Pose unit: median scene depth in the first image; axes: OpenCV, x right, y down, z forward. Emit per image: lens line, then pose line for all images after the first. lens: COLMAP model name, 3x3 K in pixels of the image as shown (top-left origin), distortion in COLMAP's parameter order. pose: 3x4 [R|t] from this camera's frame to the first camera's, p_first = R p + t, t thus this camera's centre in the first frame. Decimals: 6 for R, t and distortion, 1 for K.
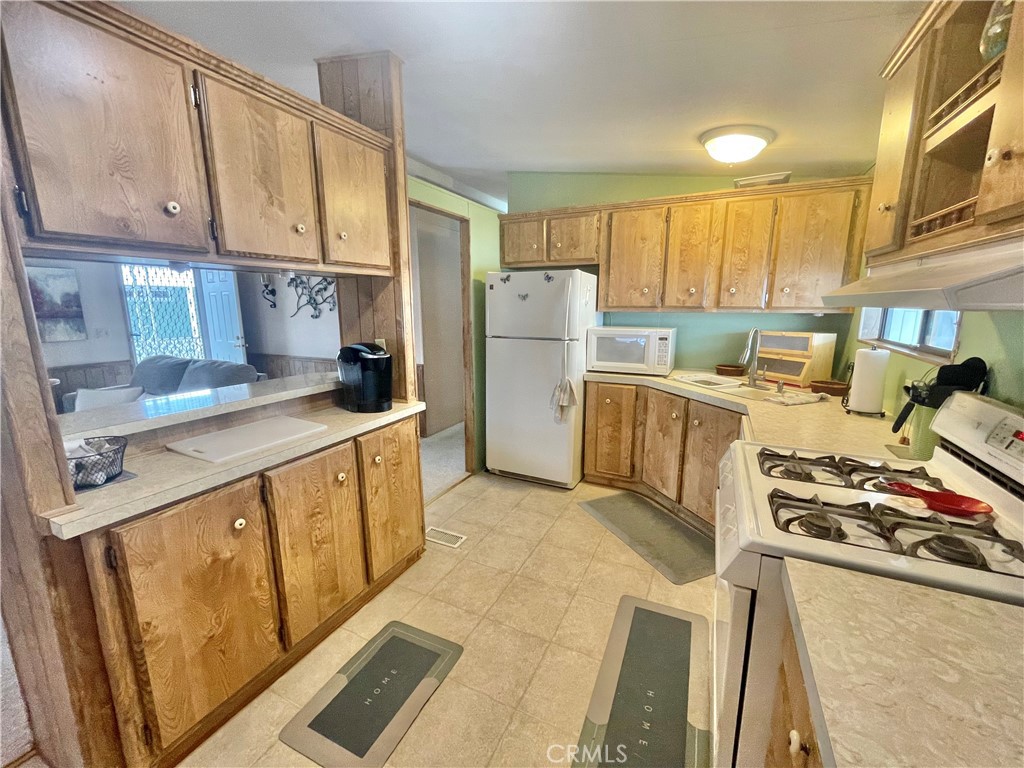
lens RADIAL K [[415.9, 0, 512.9], [0, 415.9, 382.6], [0, 0, 1]] dist [-0.002587, -0.000166]
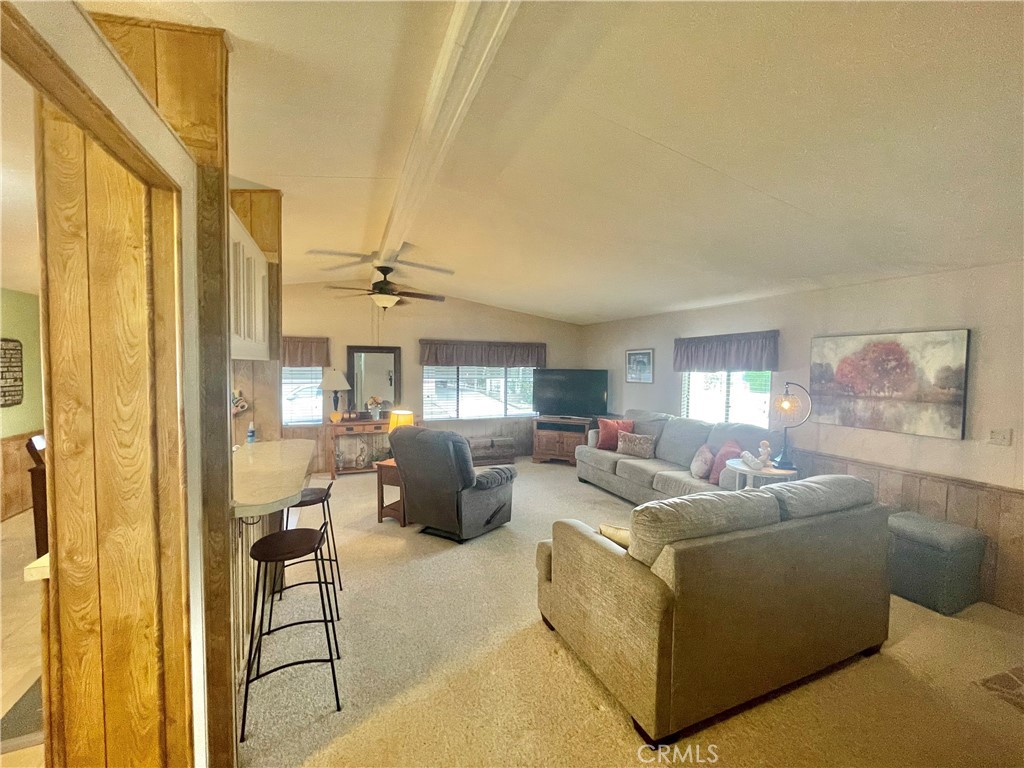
lens RADIAL K [[415.9, 0, 510.0], [0, 415.9, 384.2], [0, 0, 1]] dist [-0.002587, -0.000166]
pose [[-0.671334, 0.022470, -0.740814, -0.166153], [-0.144254, 0.976464, 0.160342, -0.289082], [0.726981, 0.214508, -0.652292, 1.383704]]
